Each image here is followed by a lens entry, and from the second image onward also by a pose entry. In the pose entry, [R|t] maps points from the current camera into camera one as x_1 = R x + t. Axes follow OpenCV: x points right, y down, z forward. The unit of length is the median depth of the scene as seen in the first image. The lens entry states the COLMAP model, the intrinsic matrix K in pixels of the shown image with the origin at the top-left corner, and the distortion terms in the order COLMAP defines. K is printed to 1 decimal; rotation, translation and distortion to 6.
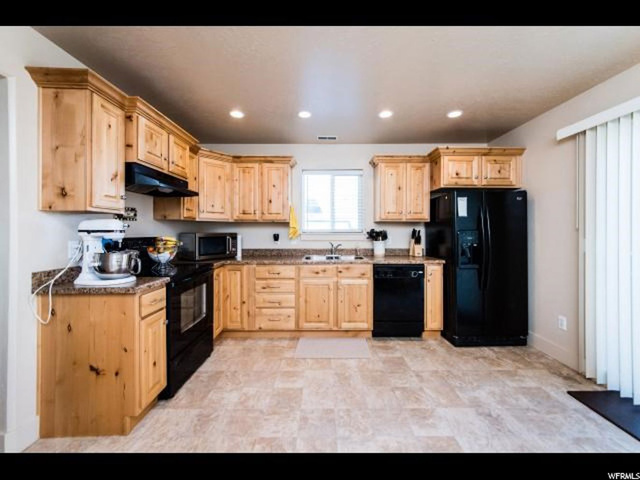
lens RADIAL K [[240.4, 0, 326.9], [0, 240.4, 232.1], [0, 0, 1]] dist [0.001039, -0.000369]
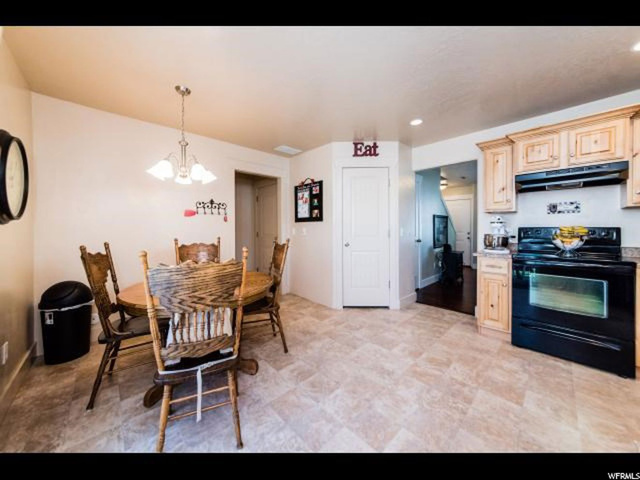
lens RADIAL K [[226.7, 0, 324.3], [0, 226.7, 229.2], [0, 0, 1]] dist [0.000765, 0.000509]
pose [[-0.716227, -0.004095, -0.697856, 0.696092], [-0.003782, 0.999991, -0.001987, 0.032188], [0.697857, 0.001216, -0.716236, 0.810605]]
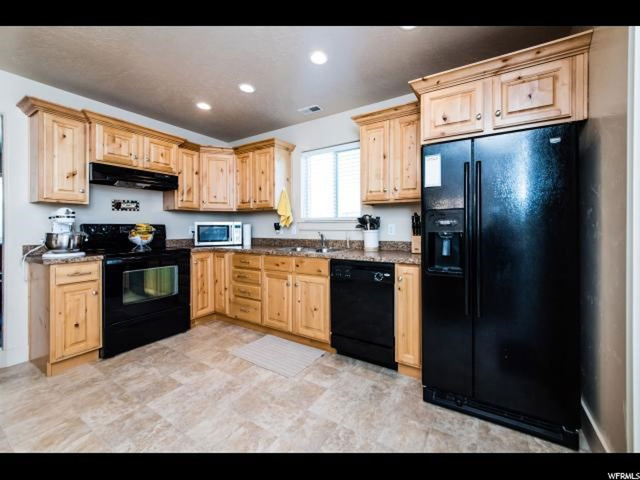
lens RADIAL K [[248.3, 0, 352.2], [0, 248.3, 228.4], [0, 0, 1]] dist [-0.000201, 0.000067]
pose [[0.873000, 0.000167, -0.487721, 0.693523], [0.002308, 0.999987, 0.004472, 0.034229], [0.487715, -0.005029, 0.872988, 0.365587]]
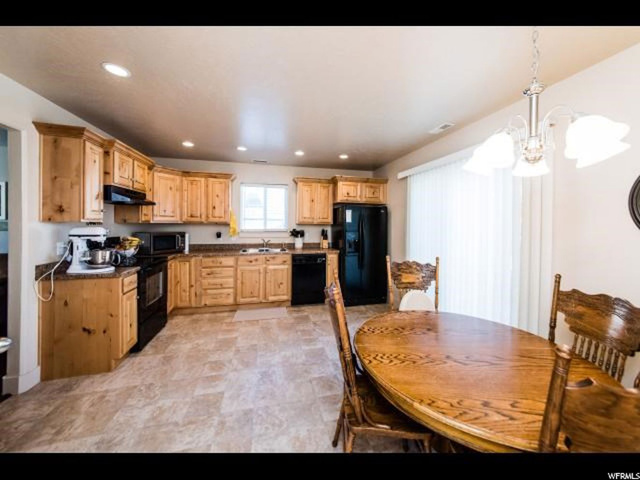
lens RADIAL K [[226.7, 0, 322.0], [0, 226.7, 224.5], [0, 0, 1]] dist [0.000765, 0.000509]
pose [[0.974374, 0.007761, 0.224802, 0.067934], [-0.007777, 0.999969, -0.000813, -0.048596], [-0.224801, -0.000956, 0.974404, -0.386686]]
